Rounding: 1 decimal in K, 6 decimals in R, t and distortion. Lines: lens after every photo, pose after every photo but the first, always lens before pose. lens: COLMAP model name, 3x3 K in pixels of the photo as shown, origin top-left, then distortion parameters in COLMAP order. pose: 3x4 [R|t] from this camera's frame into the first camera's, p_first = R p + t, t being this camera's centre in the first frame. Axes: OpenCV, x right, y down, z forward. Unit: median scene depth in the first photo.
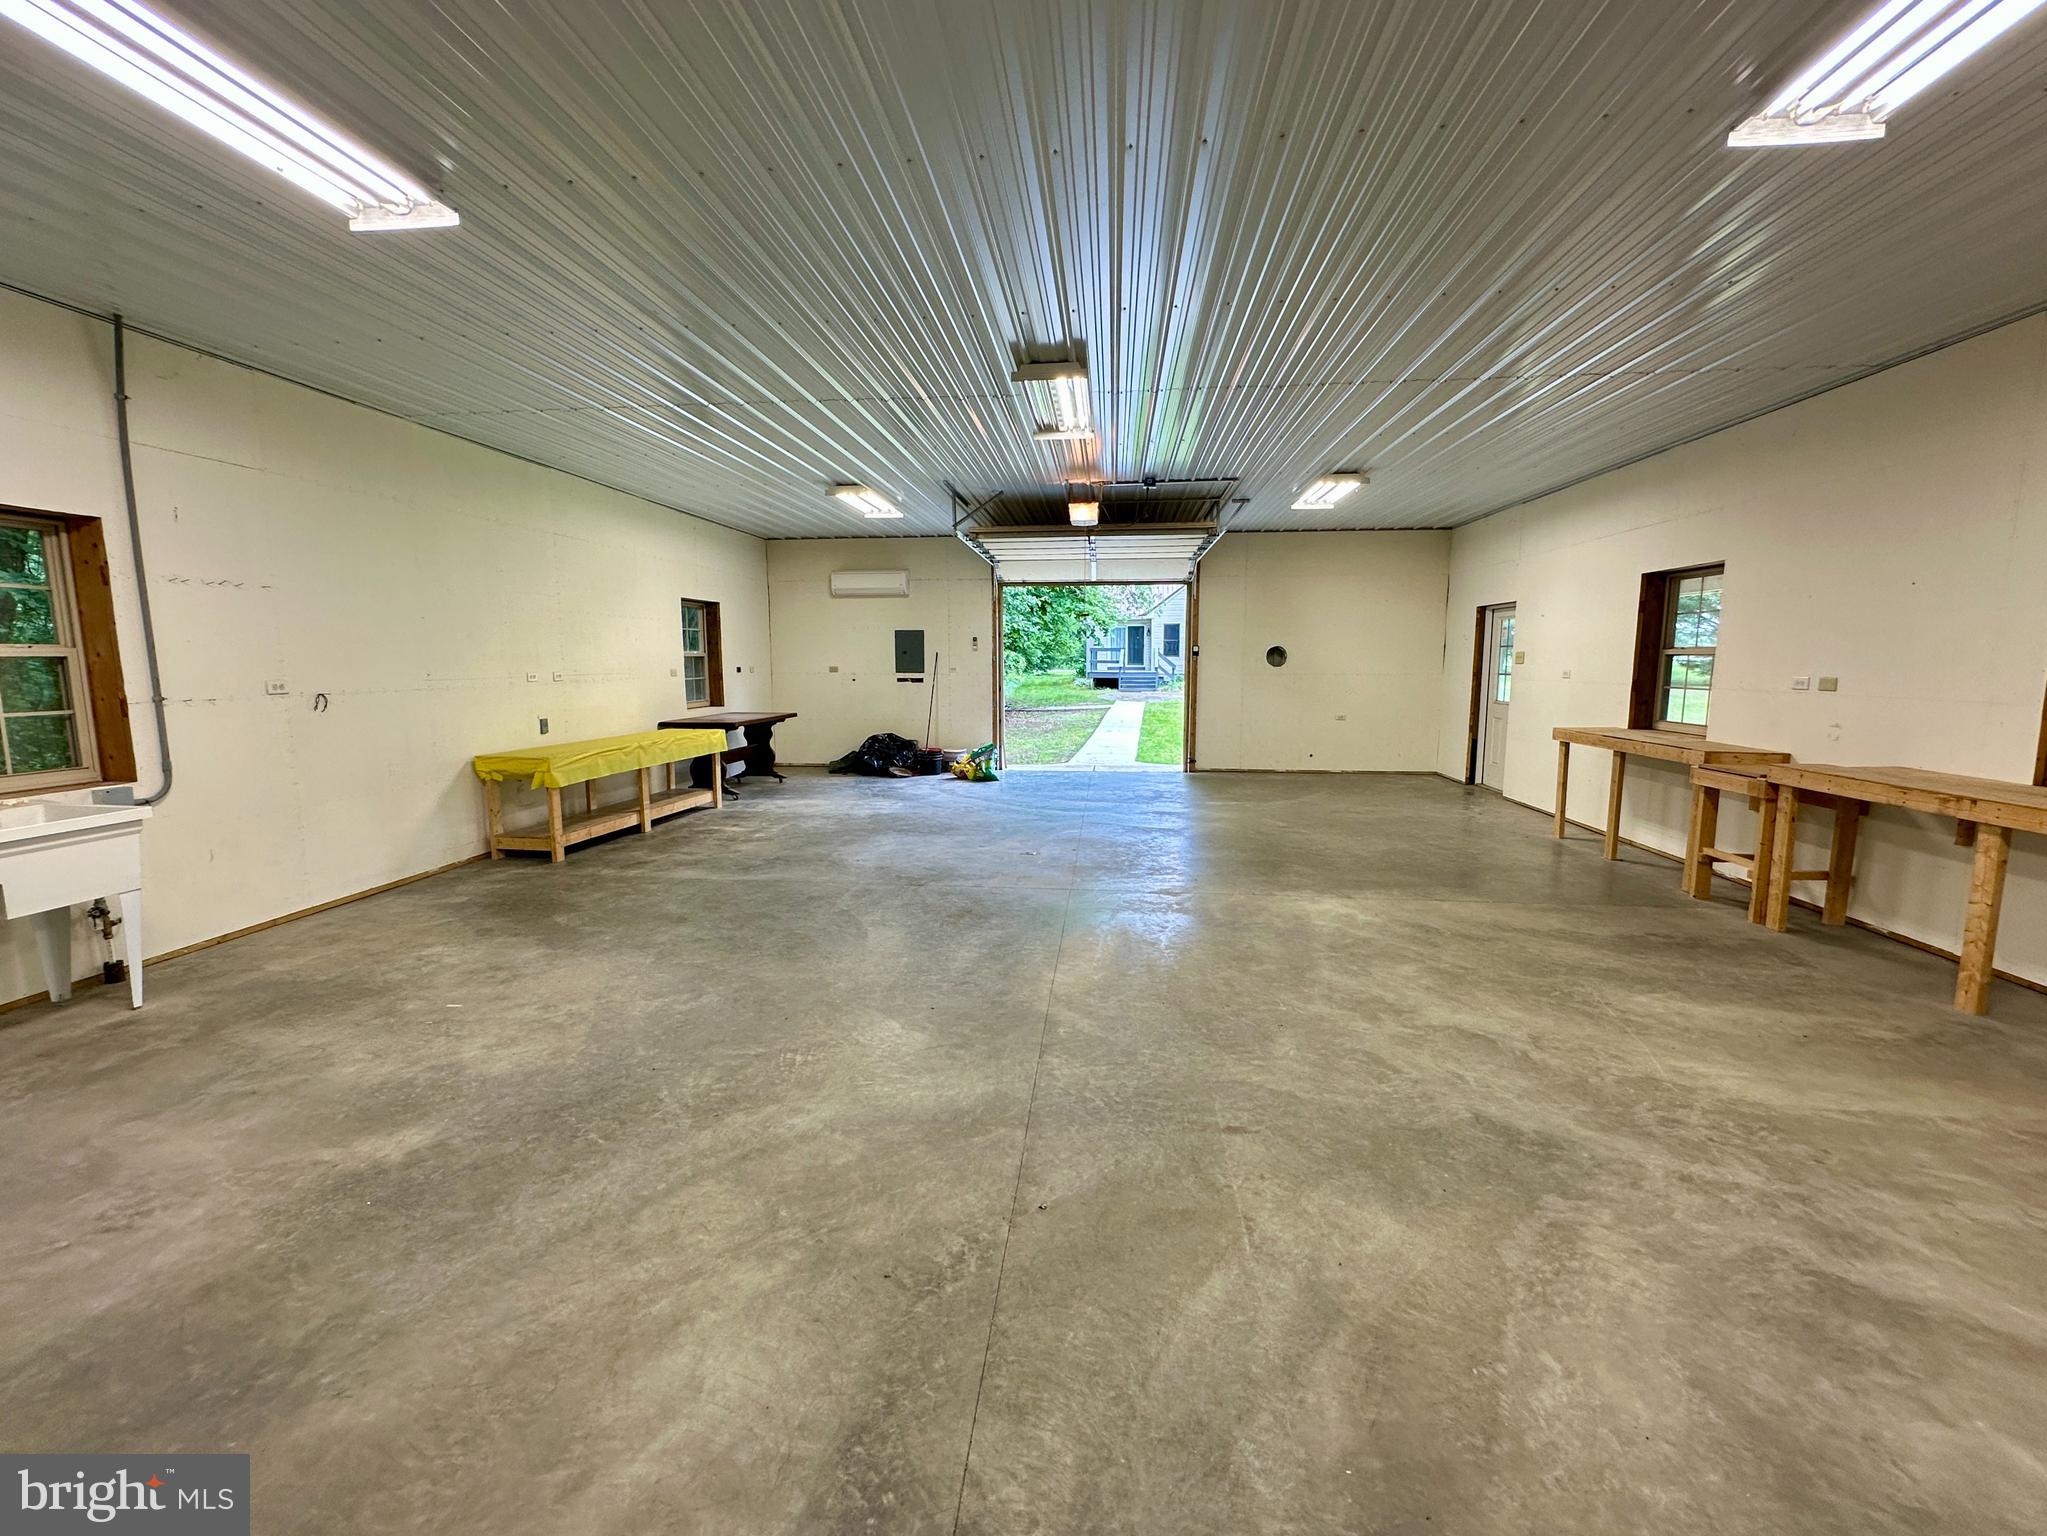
lens RADIAL K [[852.3, 0, 1023.5], [0, 852.3, 768.0], [0, 0, 1]] dist [-0.003261, 0.000149]
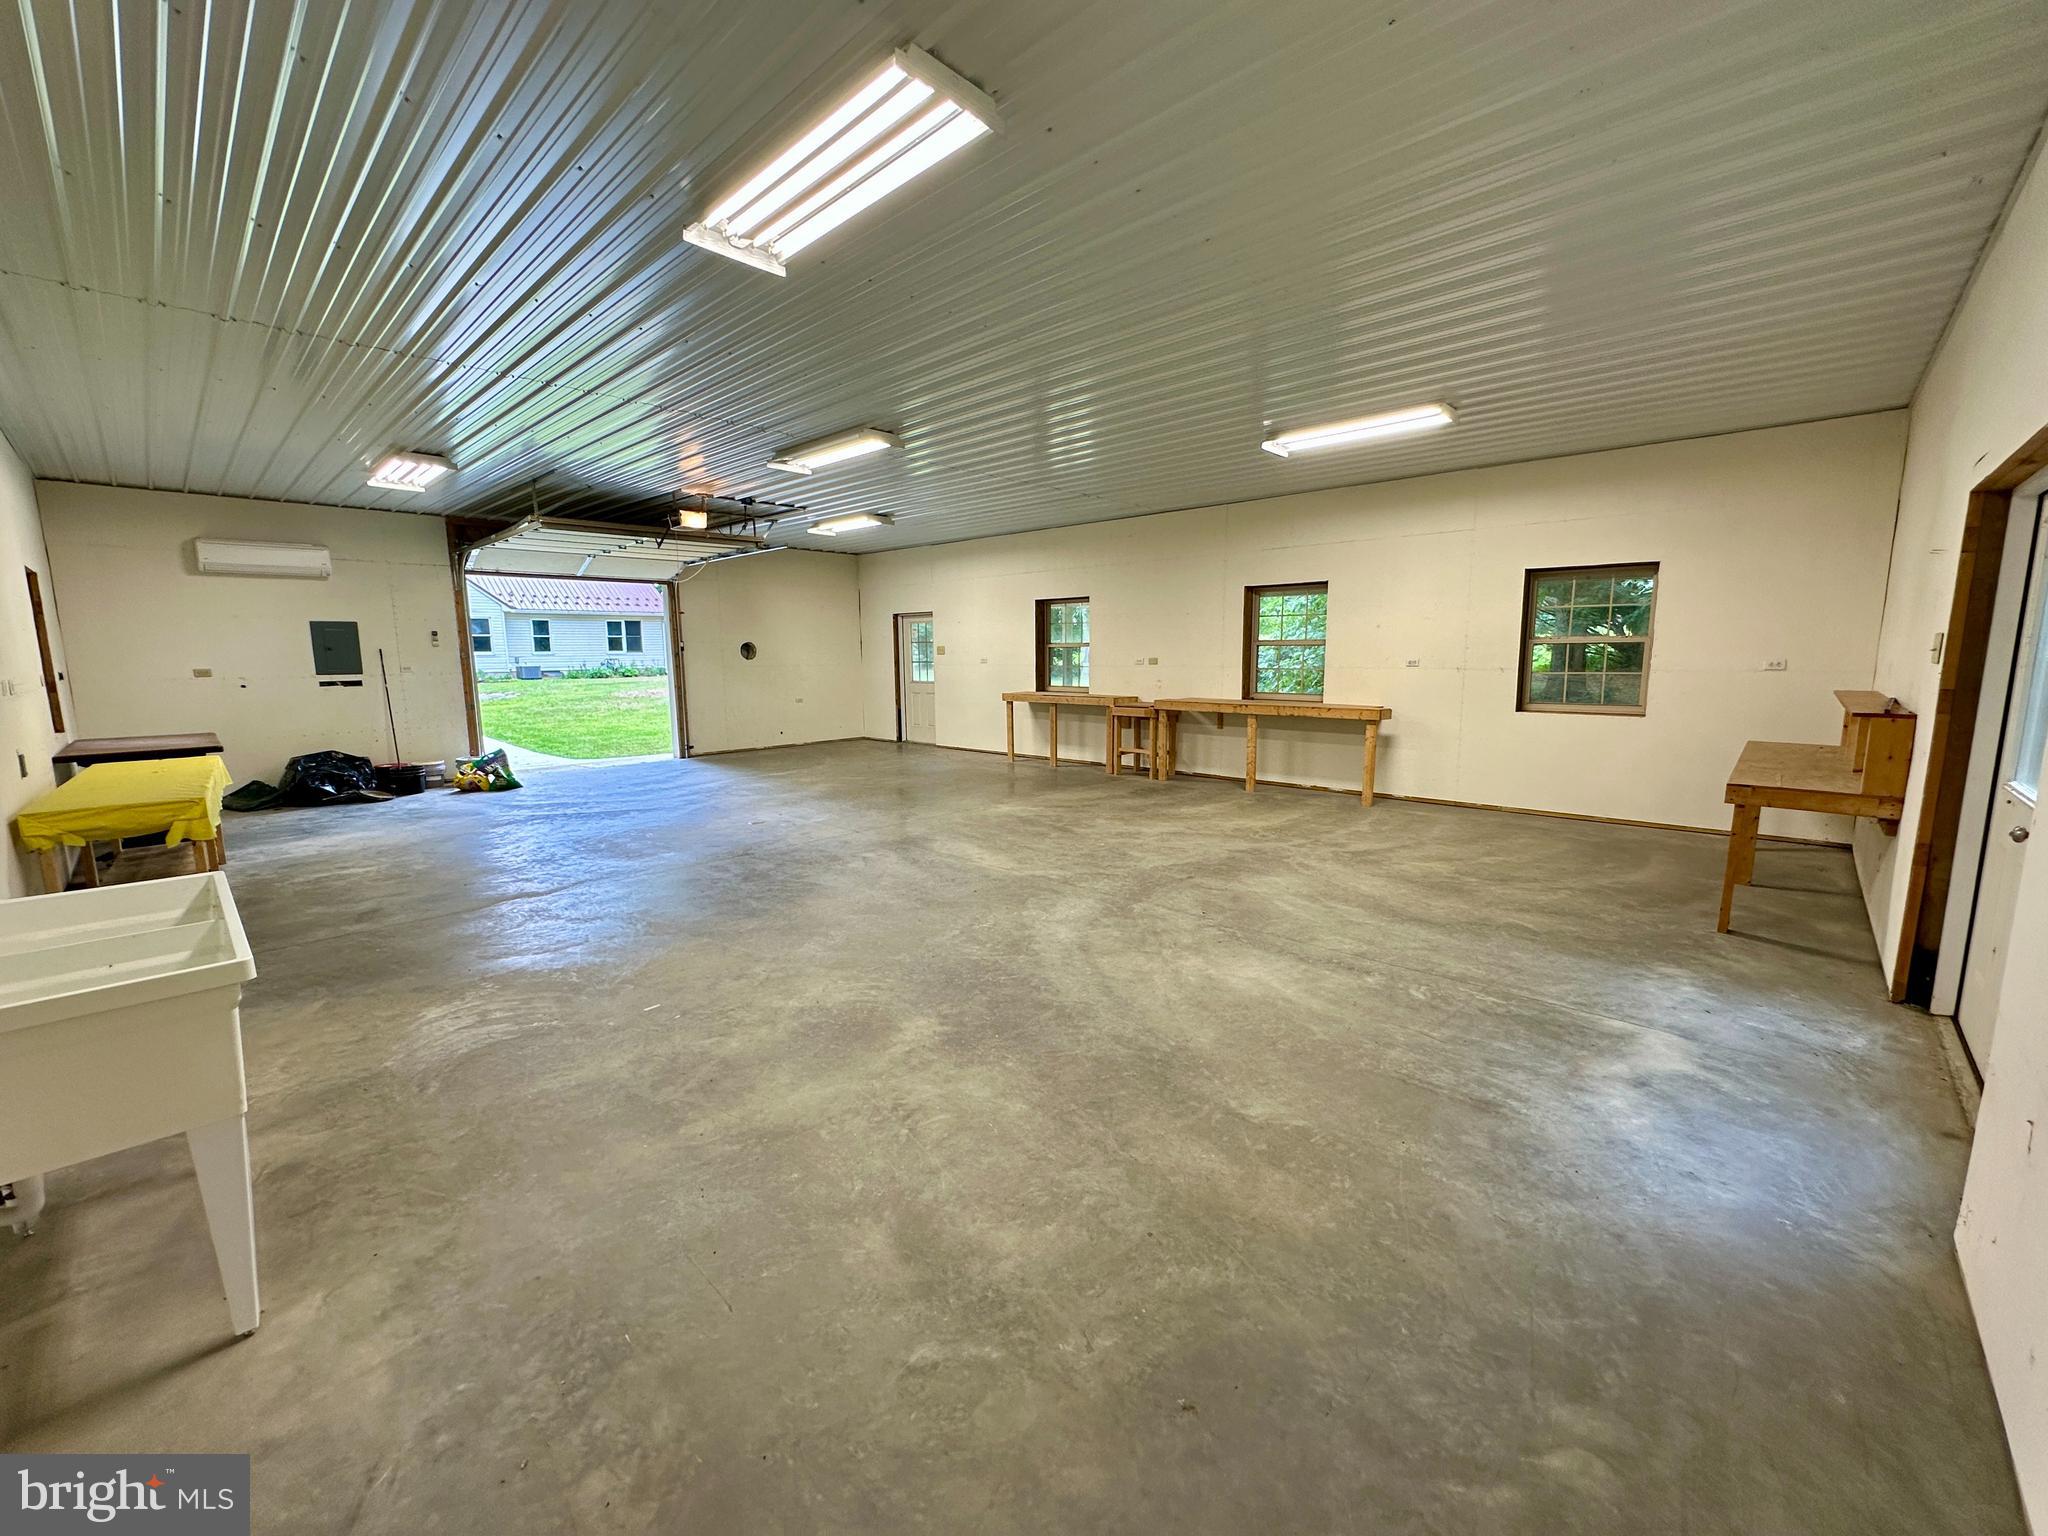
lens RADIAL K [[814.6, 0, 1024.0], [0, 814.6, 768.0], [0, 0, 1]] dist [-0.001757, -0.000077]
pose [[0.603957, -0.120086, 0.787918, -0.859983], [0.111123, 0.991616, 0.065953, -0.007053], [-0.789232, 0.047723, 0.612238, 0.055140]]
